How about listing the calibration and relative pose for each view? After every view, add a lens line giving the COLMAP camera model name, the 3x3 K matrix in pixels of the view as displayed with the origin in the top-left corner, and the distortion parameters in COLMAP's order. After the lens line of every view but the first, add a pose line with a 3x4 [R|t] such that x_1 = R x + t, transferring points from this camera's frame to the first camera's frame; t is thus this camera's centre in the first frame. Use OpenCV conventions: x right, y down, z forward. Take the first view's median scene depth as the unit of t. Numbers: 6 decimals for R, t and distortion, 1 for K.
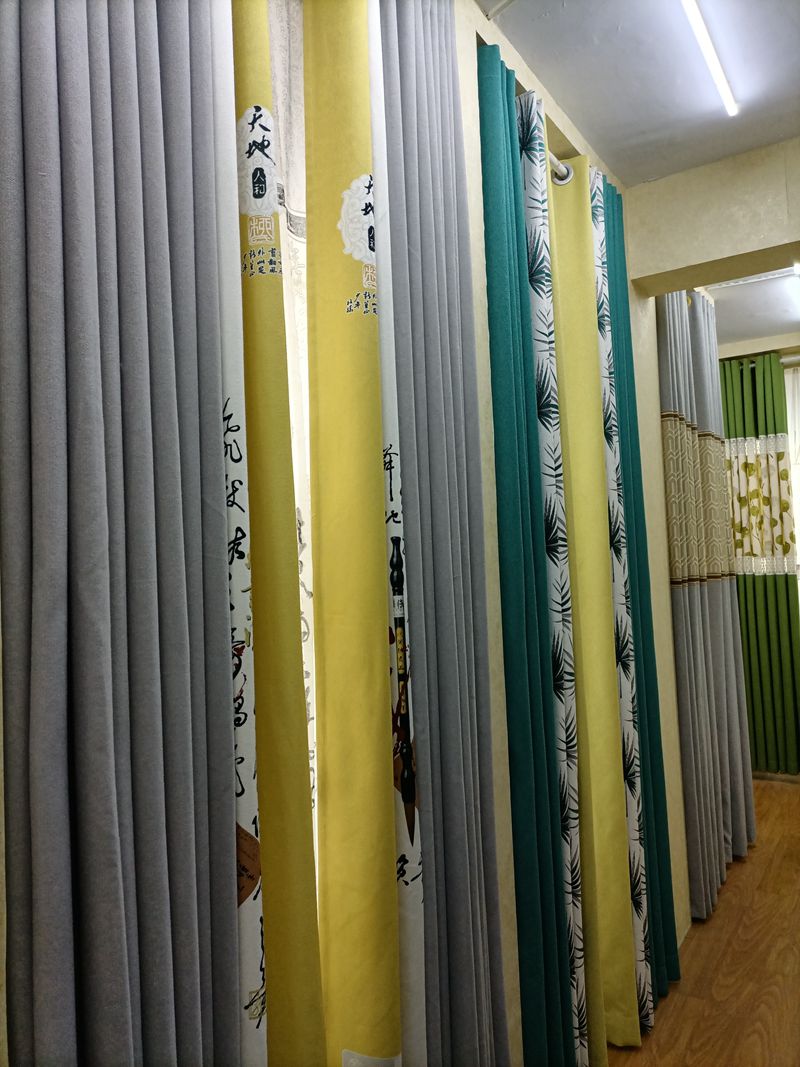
lens RADIAL K [[797.6, 0, 400.0], [0, 797.6, 533.5], [0, 0, 1]] dist [0.021569, 0.001901]
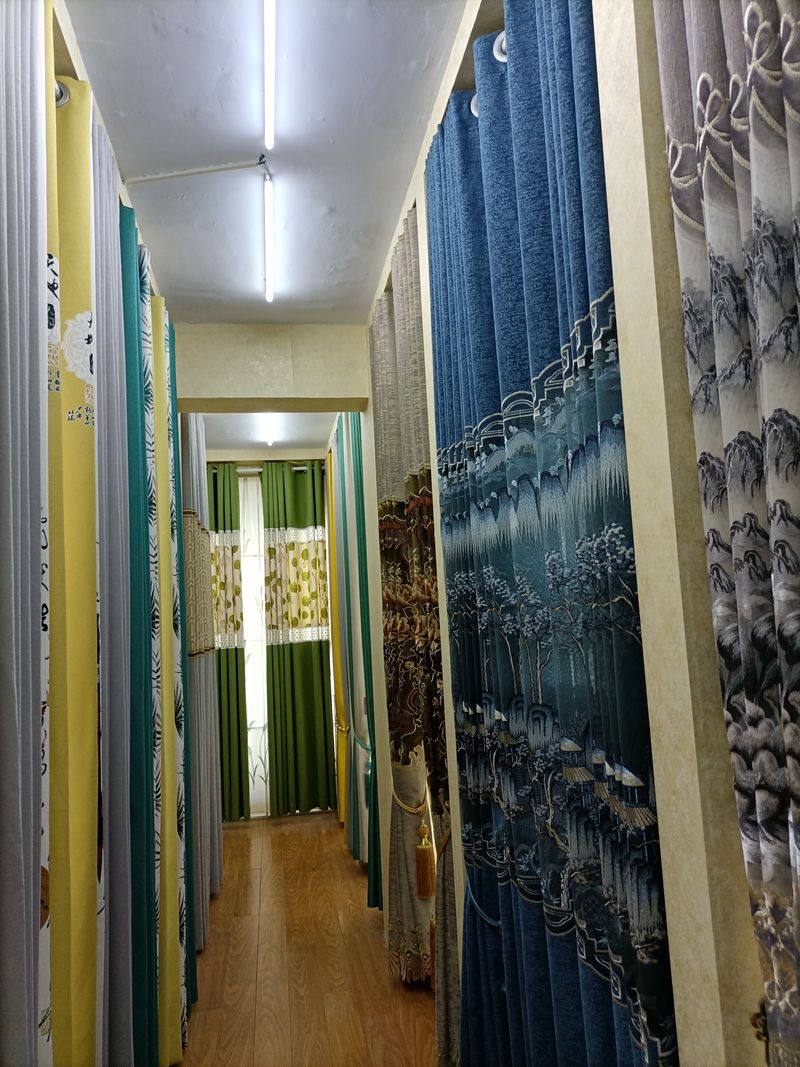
lens RADIAL K [[797.6, 0, 400.0], [0, 797.6, 533.5], [0, 0, 1]] dist [0.021569, 0.001901]
pose [[0.744676, 0.074522, 0.663252, -0.268723], [-0.008140, 0.994687, -0.102621, 0.002707], [-0.667376, 0.071021, 0.741327, -0.105230]]
